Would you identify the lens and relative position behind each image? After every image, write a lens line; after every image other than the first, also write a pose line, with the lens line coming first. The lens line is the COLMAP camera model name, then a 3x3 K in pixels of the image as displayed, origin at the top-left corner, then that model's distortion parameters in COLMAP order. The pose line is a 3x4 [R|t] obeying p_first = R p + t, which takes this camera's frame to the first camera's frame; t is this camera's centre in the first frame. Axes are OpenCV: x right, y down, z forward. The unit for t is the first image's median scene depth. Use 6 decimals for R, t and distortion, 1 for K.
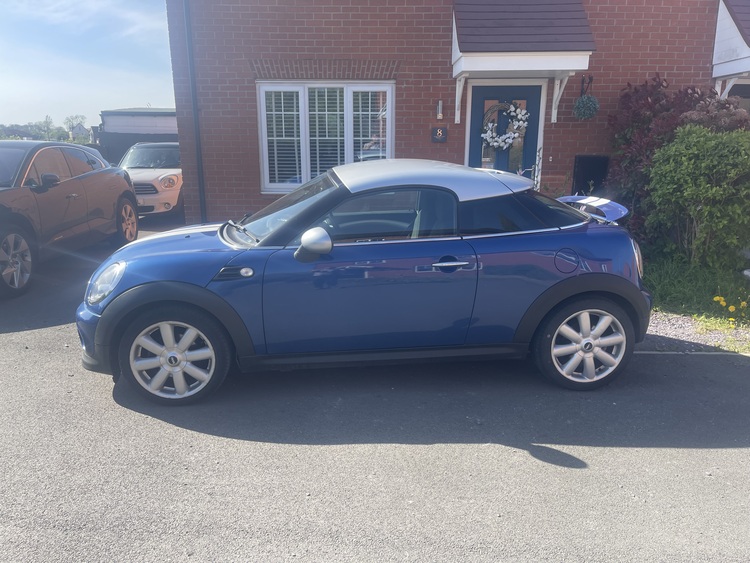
lens RADIAL K [[583.8, 0, 371.9], [0, 583.8, 280.4], [0, 0, 1]] dist [0.047922, -0.089537]
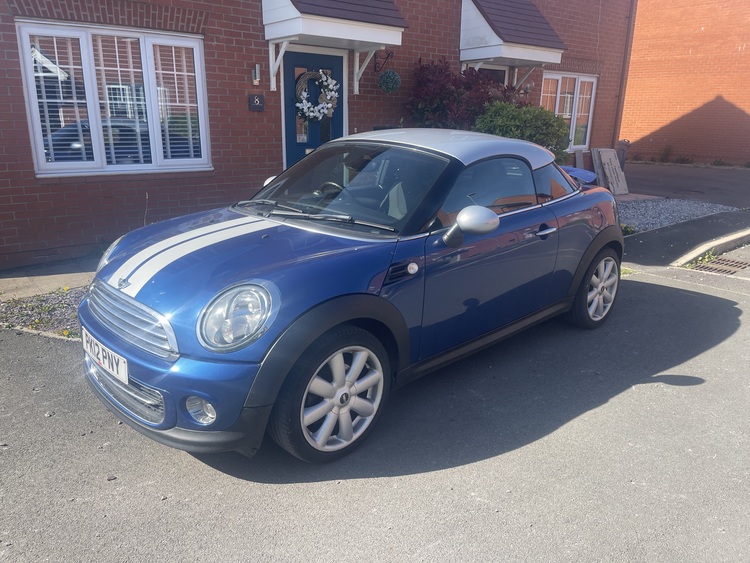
lens RADIAL K [[583.8, 0, 378.9], [0, 583.8, 281.9], [0, 0, 1]] dist [0.047922, -0.089537]
pose [[0.766057, -0.158380, 0.622954, -0.352265], [0.129939, 0.987316, 0.091227, -0.034307], [-0.629501, 0.011061, 0.776921, 0.184691]]
